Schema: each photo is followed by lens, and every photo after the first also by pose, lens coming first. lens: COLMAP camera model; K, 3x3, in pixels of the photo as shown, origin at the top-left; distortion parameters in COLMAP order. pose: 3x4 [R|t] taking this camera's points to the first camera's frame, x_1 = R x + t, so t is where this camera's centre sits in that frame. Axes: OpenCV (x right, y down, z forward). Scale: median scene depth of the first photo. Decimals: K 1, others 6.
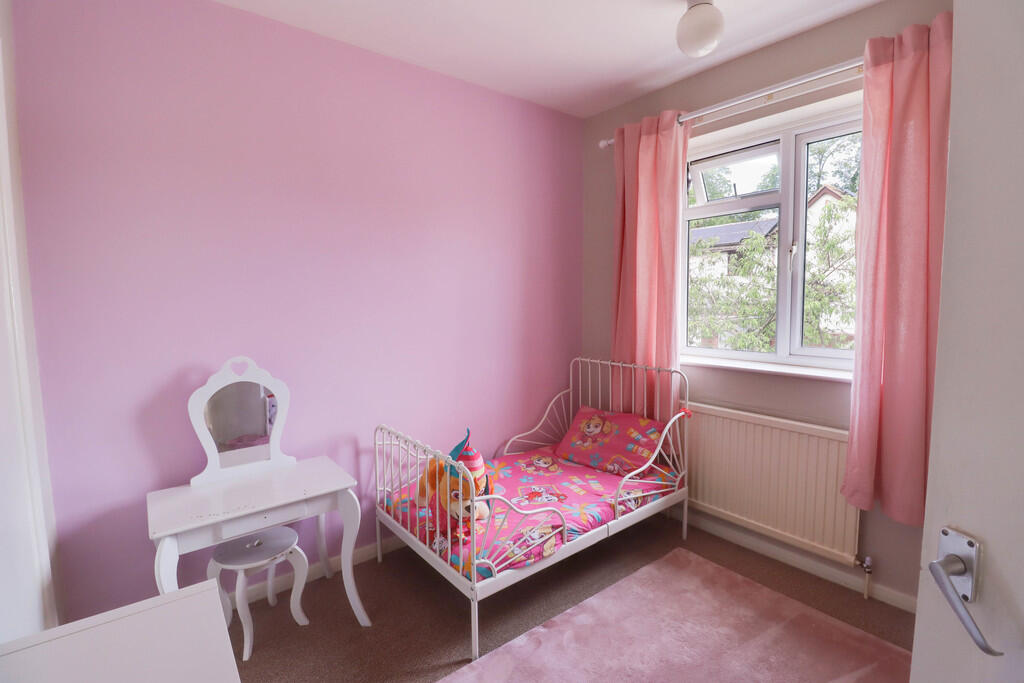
lens RADIAL K [[472.7, 0, 516.4], [0, 472.7, 337.4], [0, 0, 1]] dist [-0.006717, -0.004285]
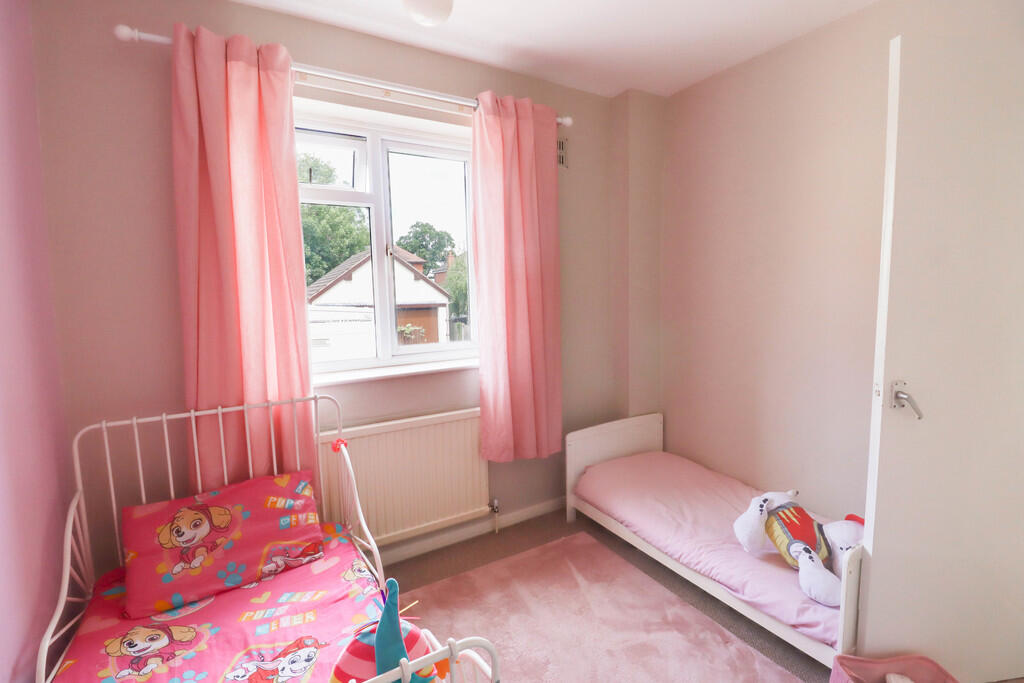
lens RADIAL K [[472.7, 0, 515.9], [0, 472.7, 338.6], [0, 0, 1]] dist [-0.006717, -0.004285]
pose [[0.134758, -0.092136, 0.986586, -0.362117], [0.108063, 0.991095, 0.077797, -0.048344], [-0.984968, 0.096130, 0.143514, 0.546800]]
